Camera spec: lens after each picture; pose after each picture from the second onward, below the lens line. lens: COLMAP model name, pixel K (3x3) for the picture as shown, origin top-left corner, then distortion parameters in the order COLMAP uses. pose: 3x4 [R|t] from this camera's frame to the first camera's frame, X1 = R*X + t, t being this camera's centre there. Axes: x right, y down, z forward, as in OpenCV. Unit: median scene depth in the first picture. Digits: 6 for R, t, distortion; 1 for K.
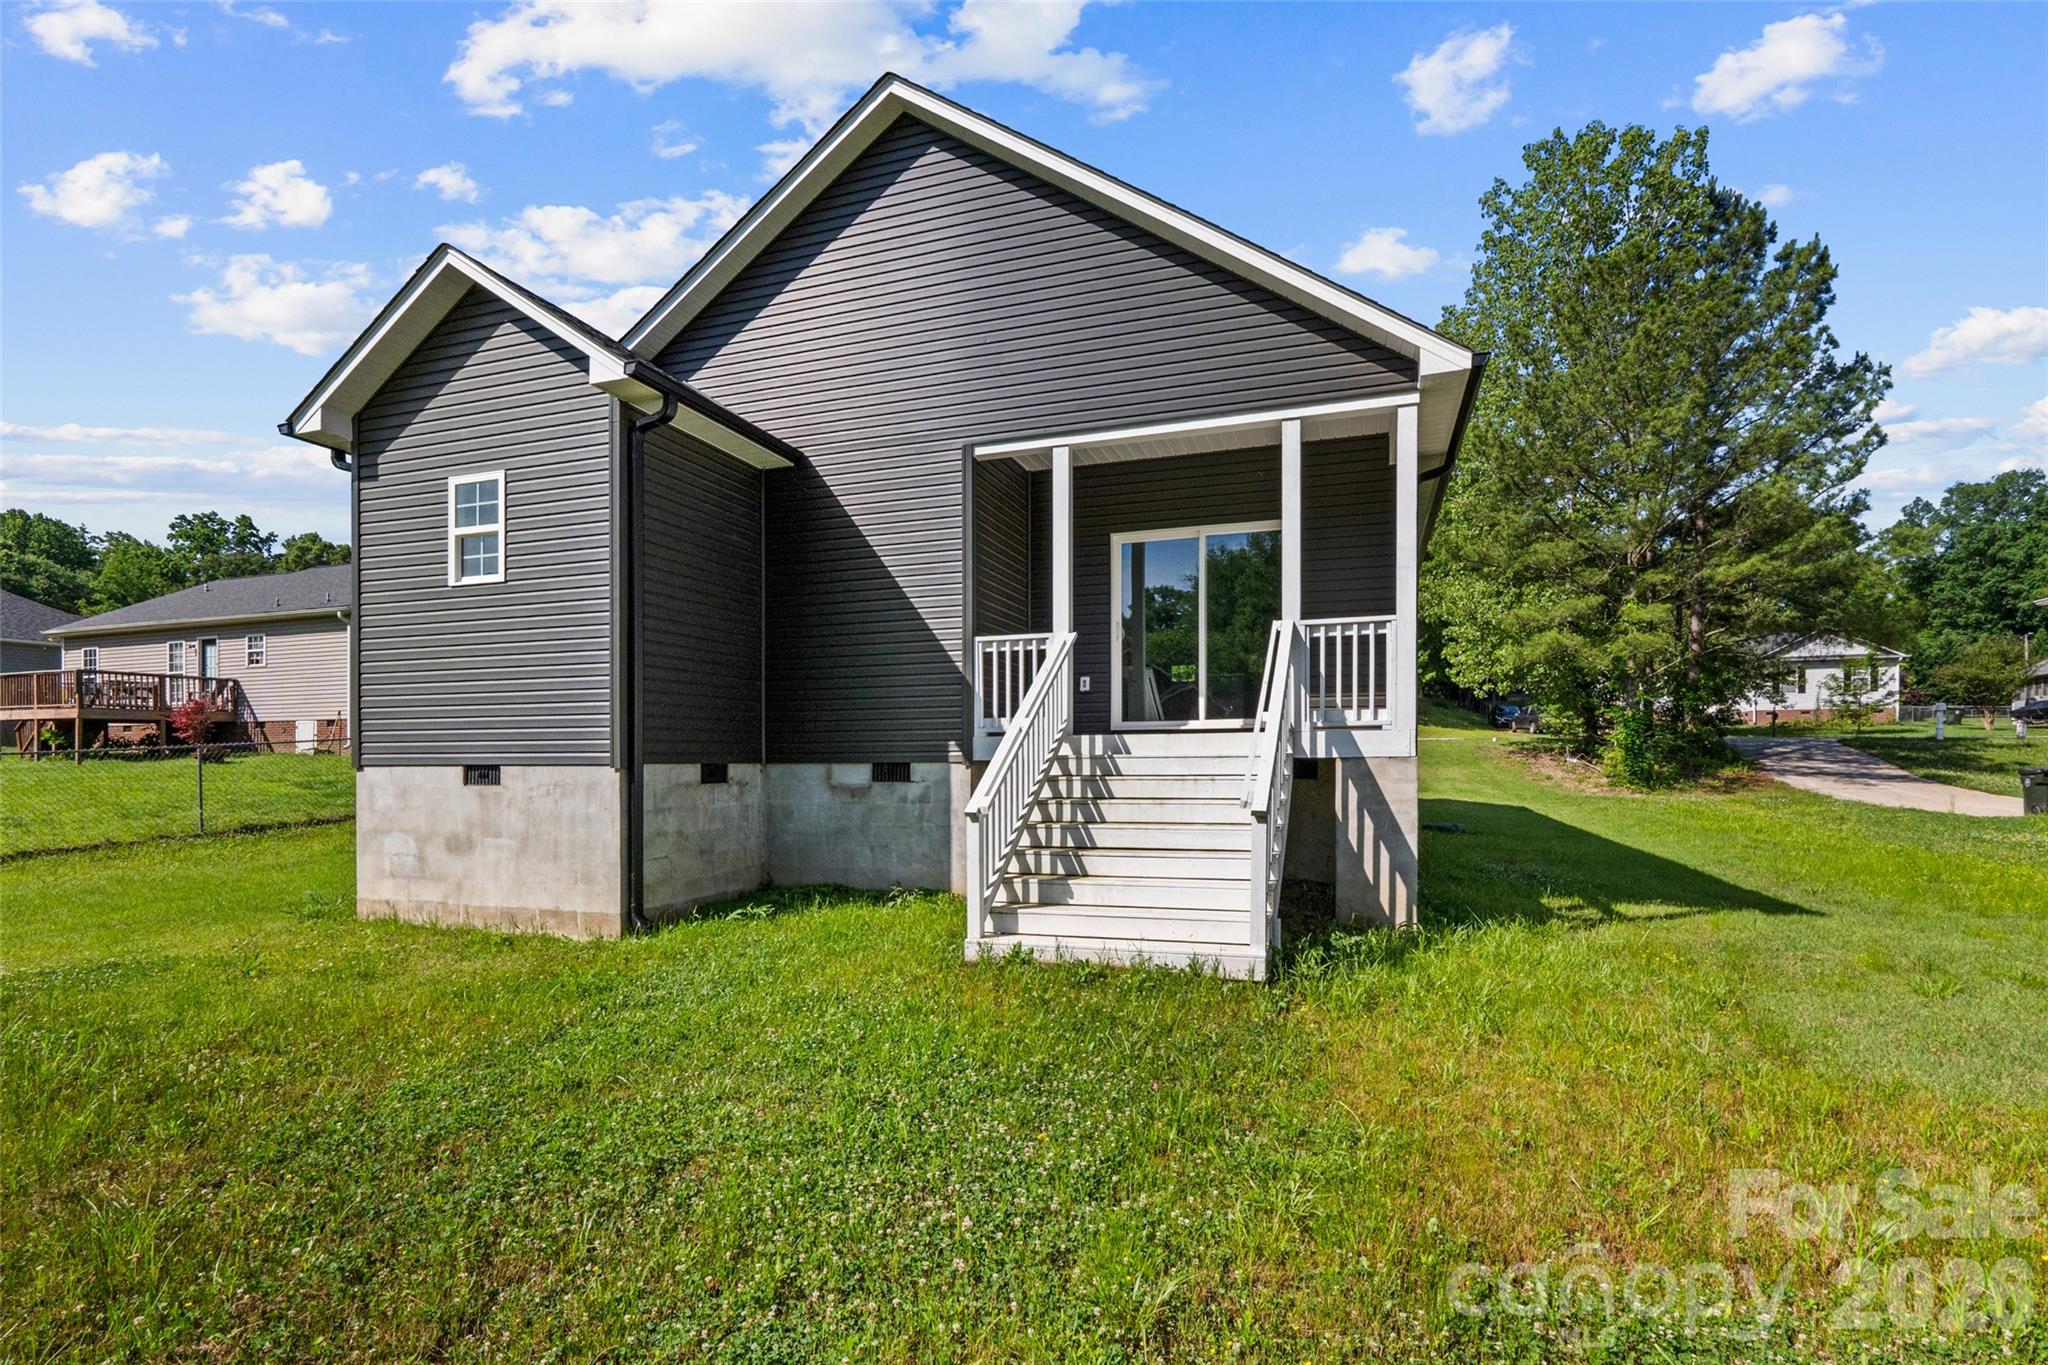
lens RADIAL K [[952.7, 0, 1074.8], [0, 952.7, 762.3], [0, 0, 1]] dist [-0.008594, 0.001667]
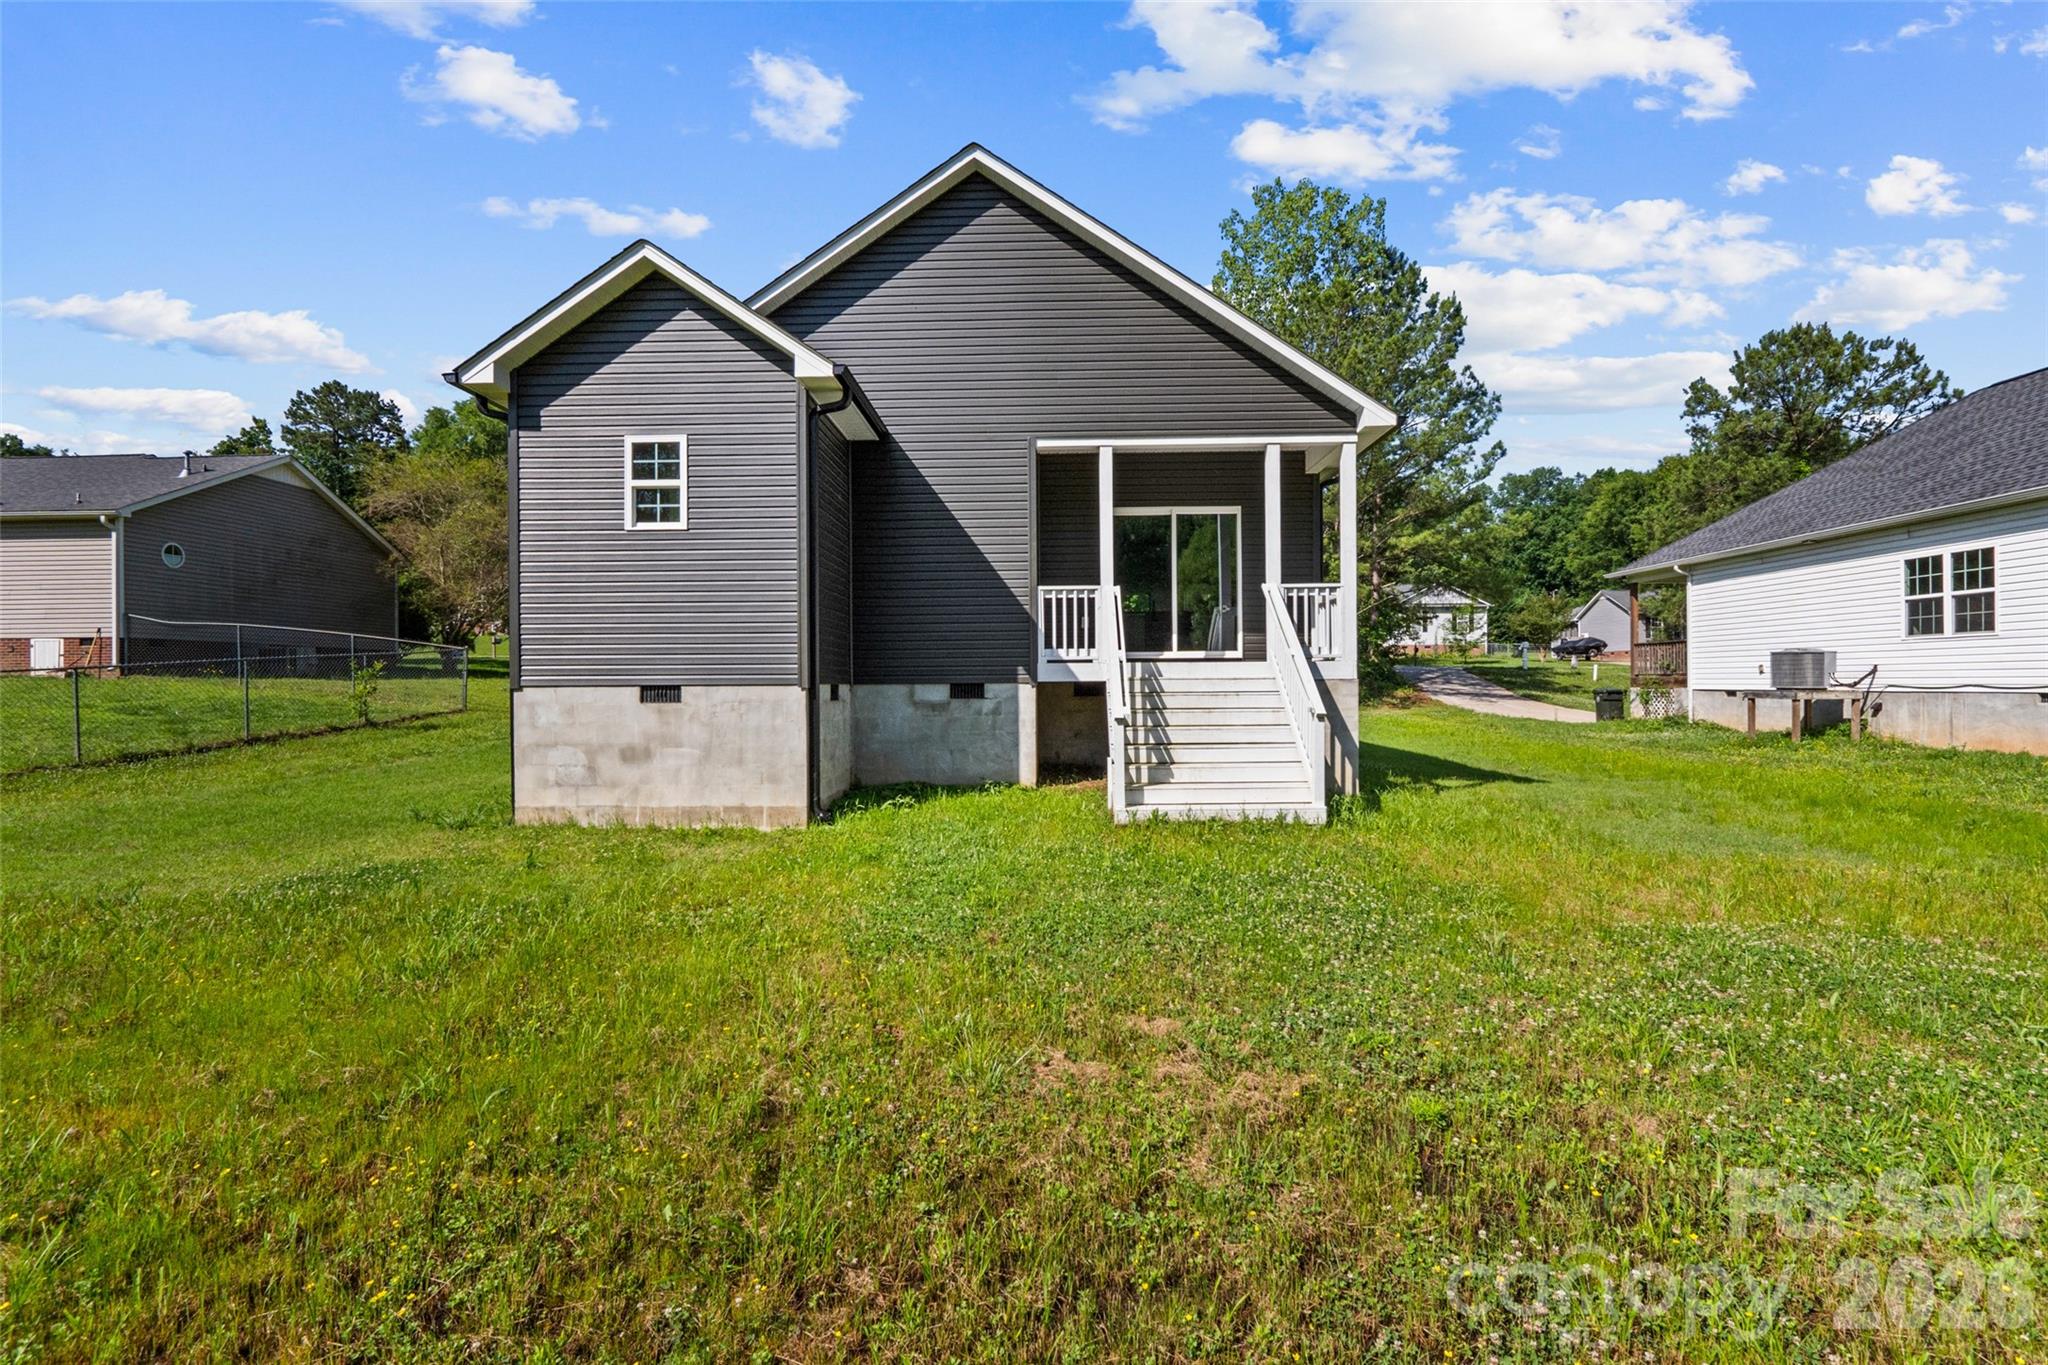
lens RADIAL K [[952.7, 0, 1018.4], [0, 952.7, 677.7], [0, 0, 1]] dist [-0.008594, 0.001667]
pose [[0.953521, 0.001532, 0.301323, -0.513069], [0.001833, 0.999939, -0.010883, 0.006441], [-0.301322, 0.010930, 0.953460, -0.222950]]
